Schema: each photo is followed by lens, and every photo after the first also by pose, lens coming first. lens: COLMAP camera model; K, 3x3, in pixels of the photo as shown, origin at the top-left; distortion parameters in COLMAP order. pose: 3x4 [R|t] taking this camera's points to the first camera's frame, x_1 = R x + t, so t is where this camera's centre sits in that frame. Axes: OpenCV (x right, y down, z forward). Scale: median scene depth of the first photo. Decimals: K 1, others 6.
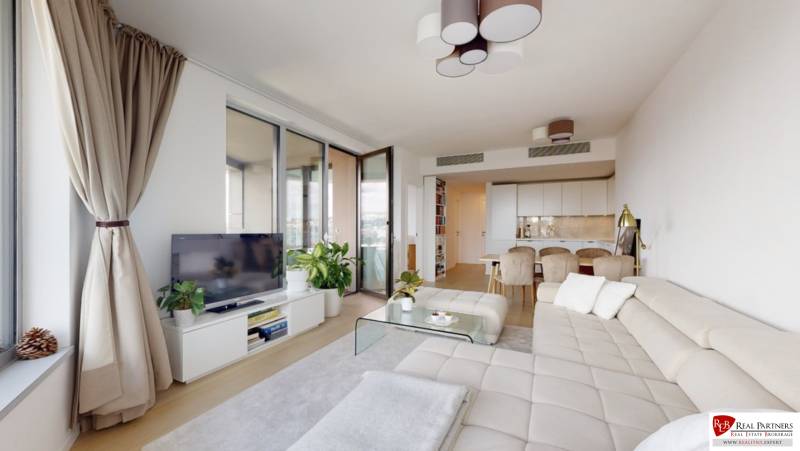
lens RADIAL K [[292.5, 0, 402.1], [0, 292.5, 224.4], [0, 0, 1]] dist [0.000497, -0.000035]
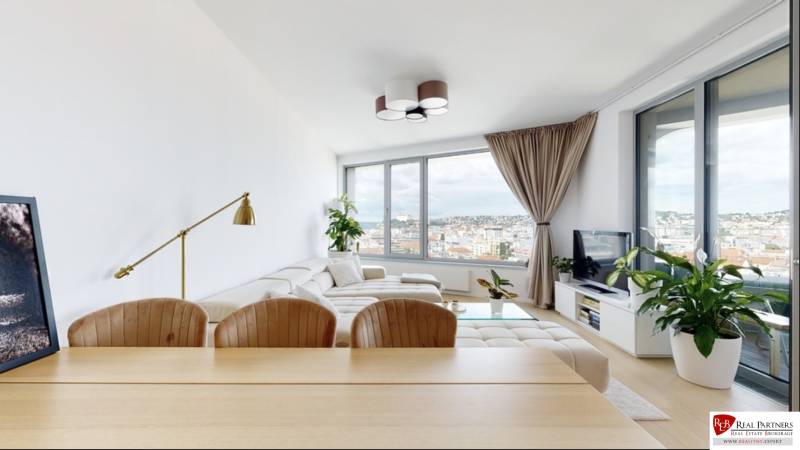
lens RADIAL K [[331.6, 0, 398.9], [0, 331.6, 225.5], [0, 0, 1]] dist [0.000094, 0.000067]
pose [[-0.902169, -0.002616, -0.431375, 0.316286], [0.001576, 0.999955, -0.009359, 0.007588], [0.431380, -0.009123, -0.902124, 0.756743]]
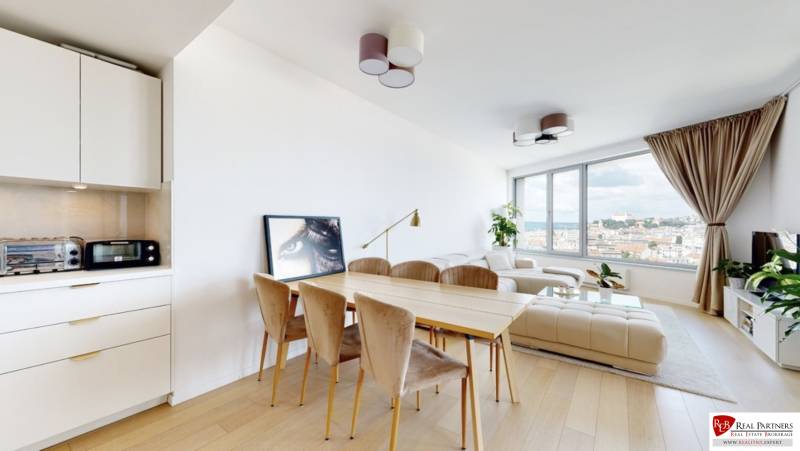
lens RADIAL K [[292.5, 0, 399.9], [0, 292.5, 227.3], [0, 0, 1]] dist [0.000497, -0.000035]
pose [[-0.982259, -0.002667, 0.187509, 0.241324], [-0.003555, 0.999984, -0.004400, 0.008119], [-0.187495, -0.004988, -0.982253, 0.934517]]
